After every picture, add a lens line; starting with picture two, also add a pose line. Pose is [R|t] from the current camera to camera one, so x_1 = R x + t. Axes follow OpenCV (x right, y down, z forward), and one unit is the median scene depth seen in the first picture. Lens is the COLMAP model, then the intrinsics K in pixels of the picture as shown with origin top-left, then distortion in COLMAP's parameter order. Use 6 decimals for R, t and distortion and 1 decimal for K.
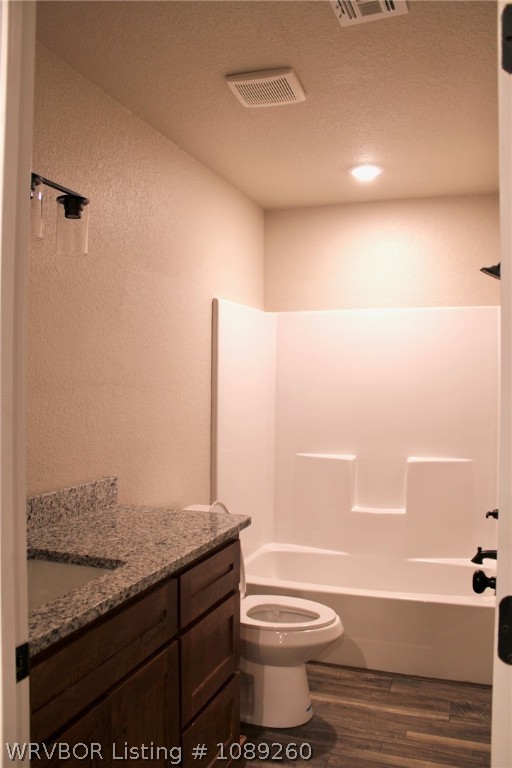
lens RADIAL K [[641.0, 0, 254.5], [0, 641.0, 377.5], [0, 0, 1]] dist [-0.157283, 0.106816]
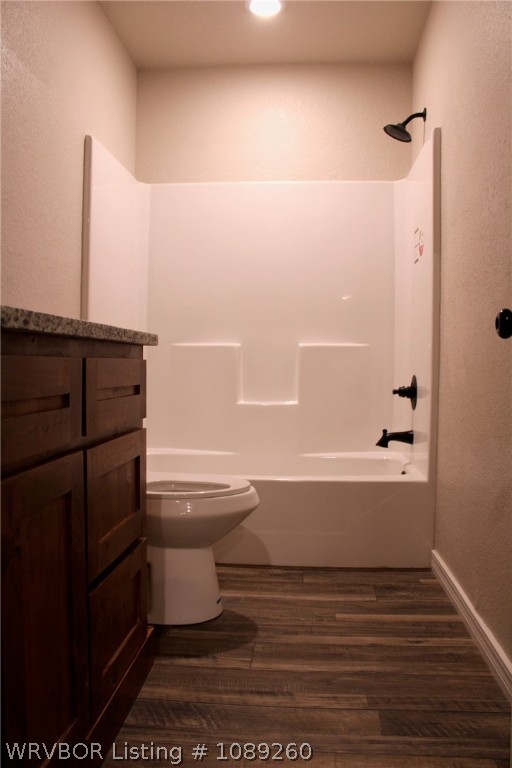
lens RADIAL K [[642.3, 0, 255.5], [0, 642.3, 390.7], [0, 0, 1]] dist [-0.157203, 0.133430]
pose [[0.963859, -0.006203, 0.266341, -0.094759], [-0.003017, 0.999411, 0.034195, 0.247105], [-0.266396, -0.033762, 0.963272, 0.201417]]
